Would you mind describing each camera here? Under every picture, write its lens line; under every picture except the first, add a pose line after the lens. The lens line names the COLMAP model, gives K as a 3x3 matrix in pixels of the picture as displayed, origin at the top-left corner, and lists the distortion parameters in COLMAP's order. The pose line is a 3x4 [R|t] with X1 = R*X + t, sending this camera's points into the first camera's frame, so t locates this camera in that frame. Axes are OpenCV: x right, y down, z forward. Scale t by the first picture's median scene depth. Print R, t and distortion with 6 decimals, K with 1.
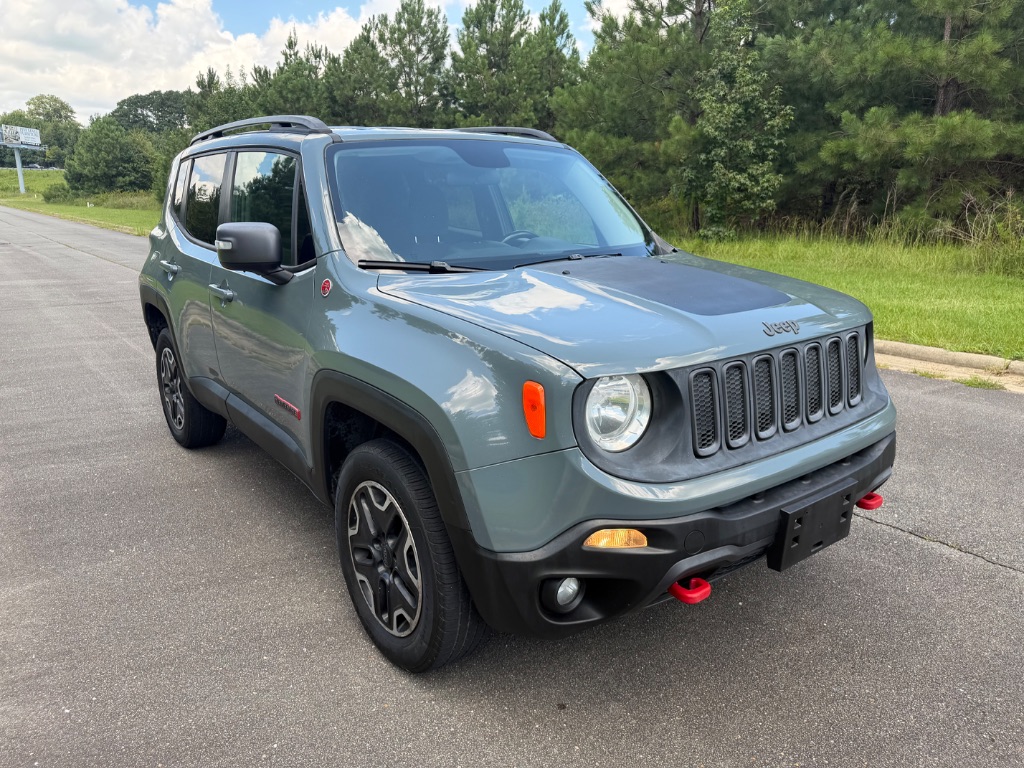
lens RADIAL K [[805.0, 0, 508.0], [0, 805.0, 384.2], [0, 0, 1]] dist [-0.002844, -0.003501]
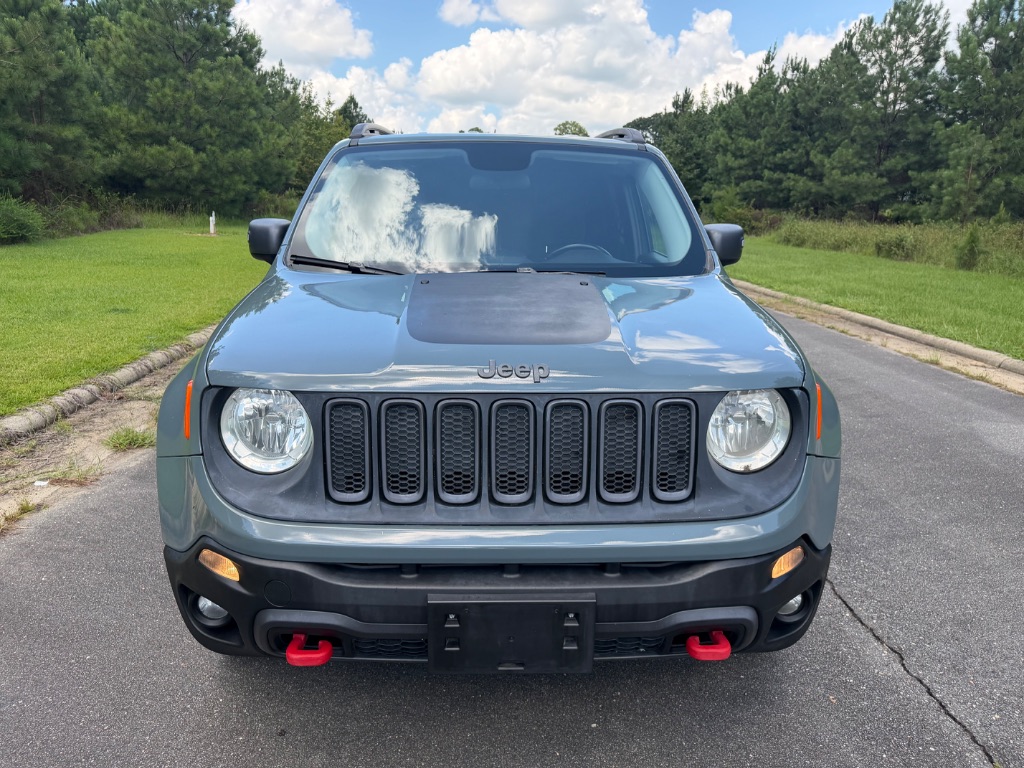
lens RADIAL K [[805.0, 0, 508.0], [0, 805.0, 384.2], [0, 0, 1]] dist [-0.002844, -0.003501]
pose [[0.804977, 0.143675, -0.575647, 0.096695], [-0.156029, 0.987349, 0.028242, -0.009485], [0.572422, 0.067083, 0.817211, 0.045403]]
